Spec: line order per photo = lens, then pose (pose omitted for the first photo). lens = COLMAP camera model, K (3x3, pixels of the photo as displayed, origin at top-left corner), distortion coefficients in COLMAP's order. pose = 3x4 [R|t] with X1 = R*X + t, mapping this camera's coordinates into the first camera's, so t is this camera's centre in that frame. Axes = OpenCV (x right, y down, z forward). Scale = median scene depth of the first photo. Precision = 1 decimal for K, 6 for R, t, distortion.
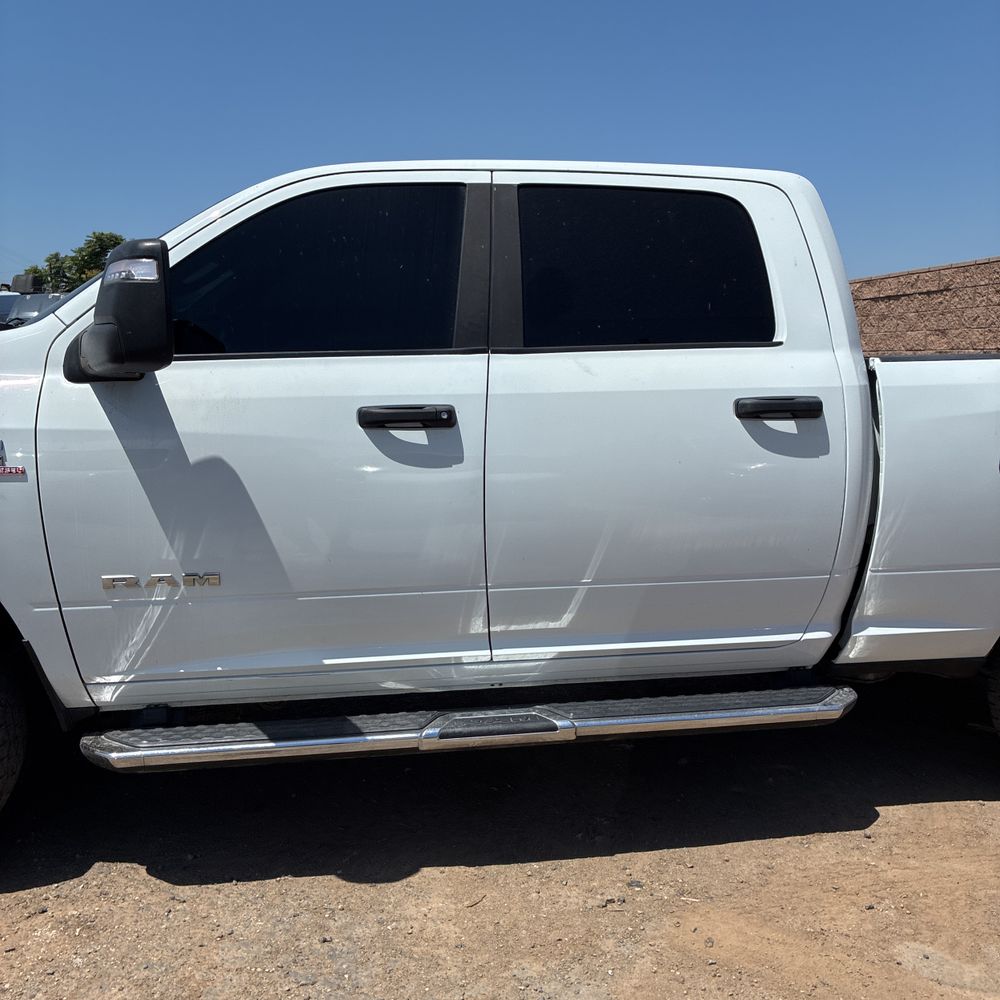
lens RADIAL K [[1008.1, 0, 485.5], [0, 1008.1, 500.0], [0, 0, 1]] dist [0.027584, 0.000000]
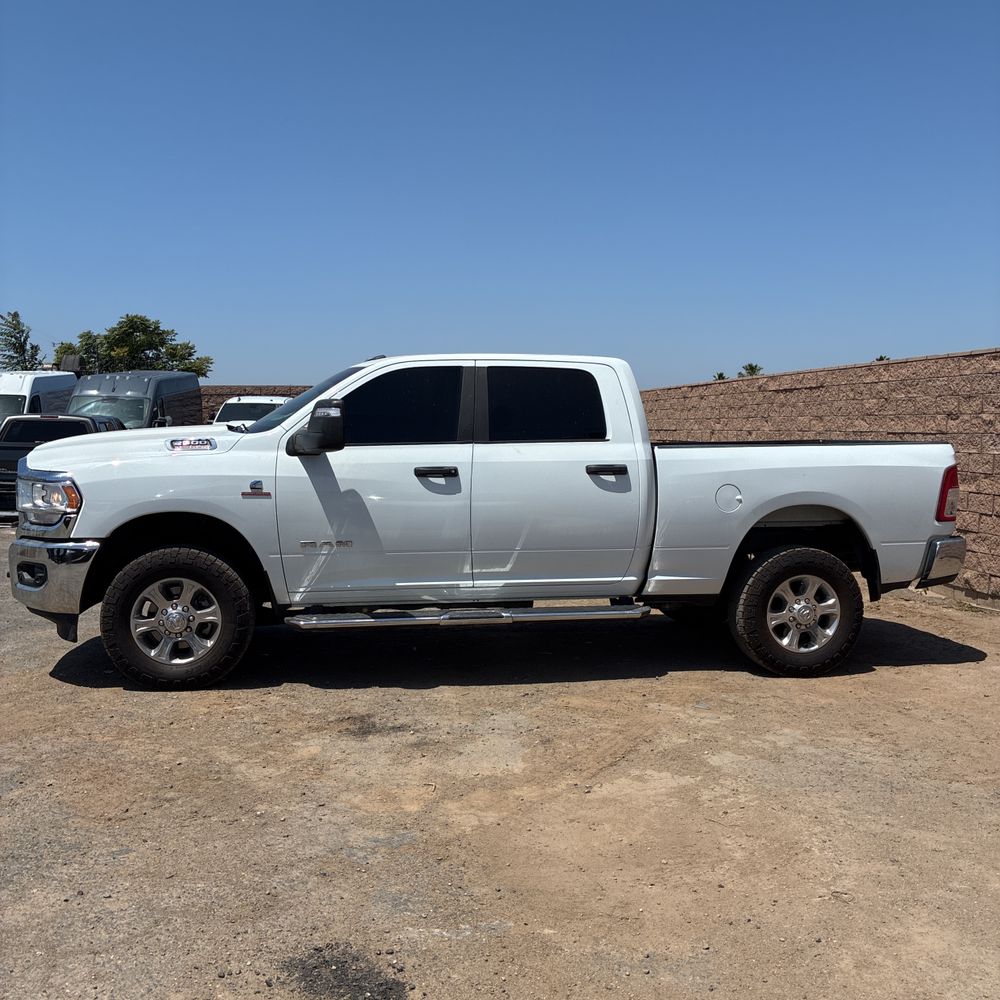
lens RADIAL K [[1008.1, 0, 504.5], [0, 1008.1, 463.4], [0, 0, 1]] dist [0.027584, 0.000000]
pose [[0.999614, 0.007861, 0.026665, 0.012881], [-0.005107, 0.994791, -0.101804, 0.118363], [-0.027327, 0.101628, 0.994447, -1.161355]]
